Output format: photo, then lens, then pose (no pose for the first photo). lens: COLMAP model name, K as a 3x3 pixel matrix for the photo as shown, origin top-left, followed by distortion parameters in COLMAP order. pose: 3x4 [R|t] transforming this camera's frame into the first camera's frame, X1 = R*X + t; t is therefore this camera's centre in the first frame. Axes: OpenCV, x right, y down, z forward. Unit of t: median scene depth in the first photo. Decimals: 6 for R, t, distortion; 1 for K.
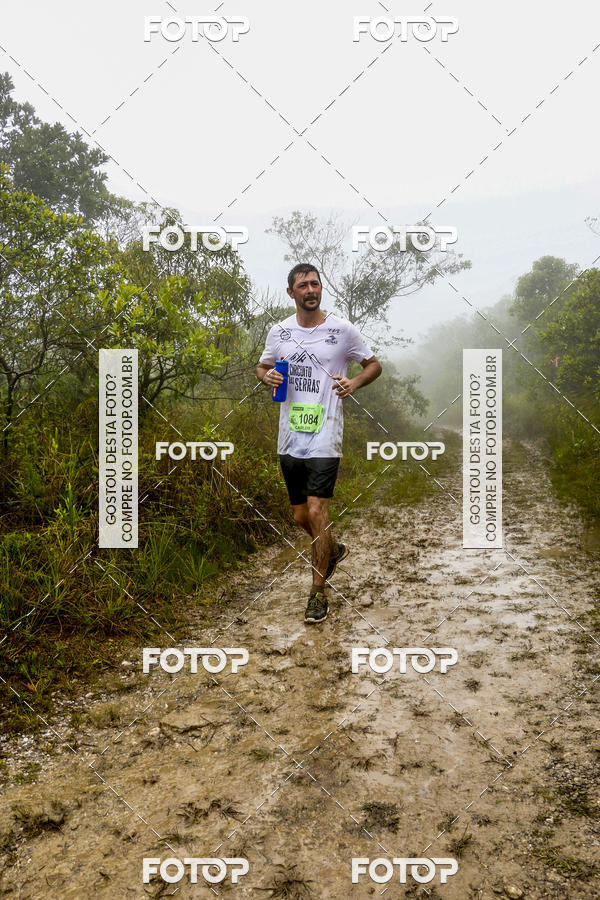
lens RADIAL K [[808.0, 0, 303.9], [0, 808.0, 457.4], [0, 0, 1]] dist [-0.156747, 0.202353]
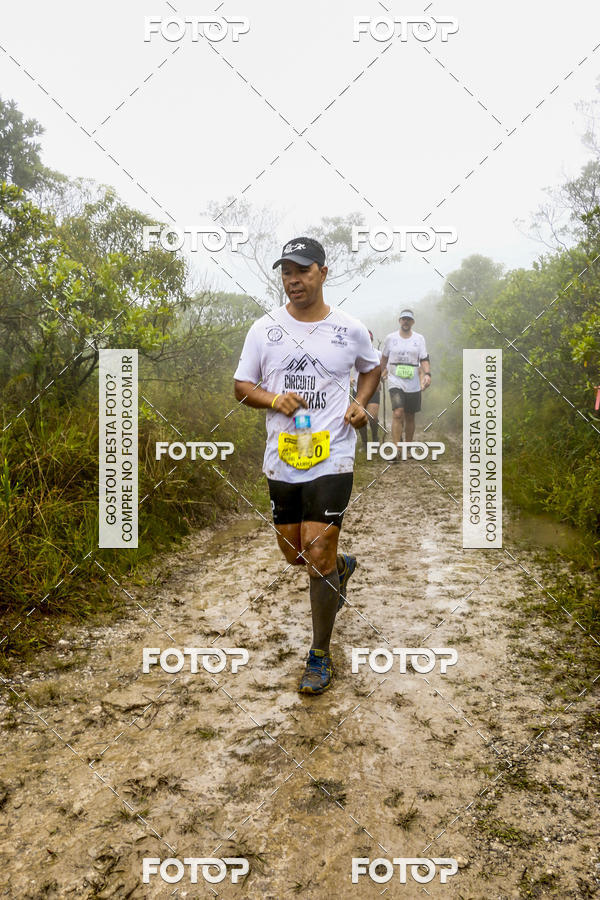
lens RADIAL K [[808.0, 0, 303.0], [0, 808.0, 449.9], [0, 0, 1]] dist [-0.156747, 0.202353]
pose [[0.994617, 0.032851, 0.098276, -0.035161], [-0.033386, 0.999435, 0.003804, 0.007649], [-0.098096, -0.007065, 0.995152, -0.005993]]
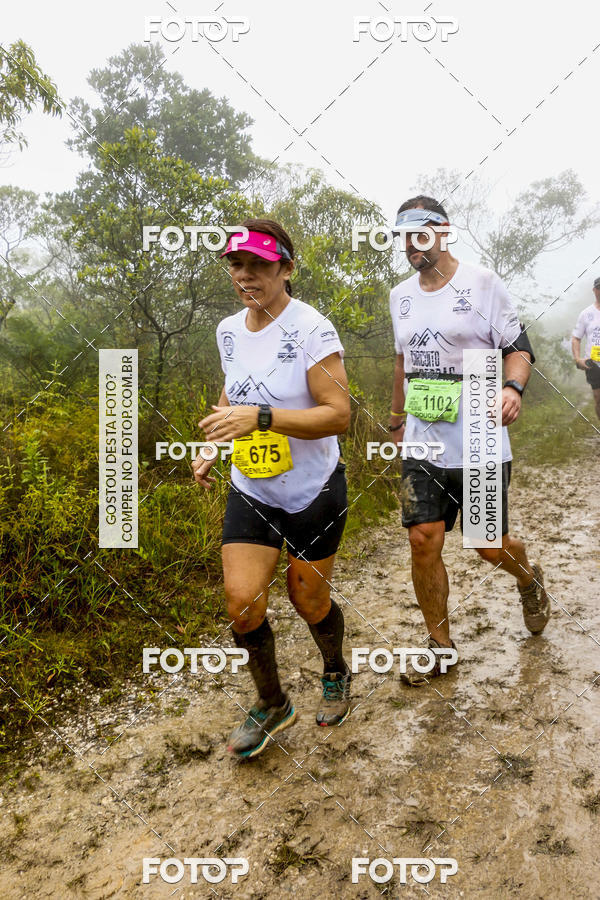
lens RADIAL K [[808.0, 0, 311.1], [0, 808.0, 448.4], [0, 0, 1]] dist [-0.156747, 0.202353]
pose [[0.985838, 0.013758, -0.167133, 0.002452], [-0.007357, 0.999218, 0.038857, 0.006005], [0.167537, -0.037077, 0.985168, -0.016795]]
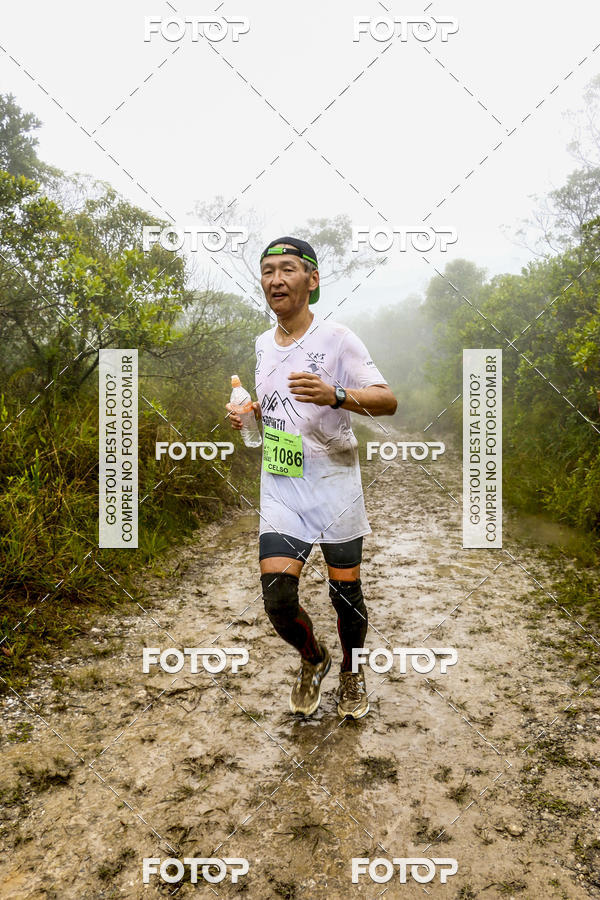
lens RADIAL K [[808.0, 0, 300.2], [0, 808.0, 457.7], [0, 0, 1]] dist [-0.156747, 0.202353]
pose [[0.990208, 0.046625, 0.131581, -0.120617], [-0.048463, 0.998767, 0.010803, 0.019497], [-0.130915, -0.017074, 0.991247, -0.029763]]
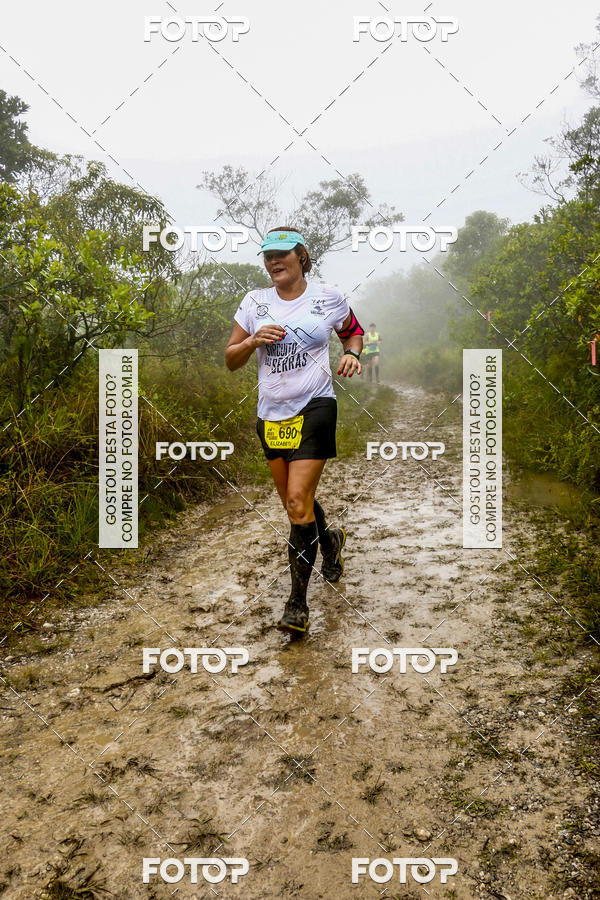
lens RADIAL K [[808.0, 0, 303.6], [0, 808.0, 454.4], [0, 0, 1]] dist [-0.156747, 0.202353]
pose [[0.997202, -0.019286, 0.072225, 0.028782], [0.015746, 0.998662, 0.049260, 0.004114], [-0.073078, -0.047985, 0.996171, 0.007520]]
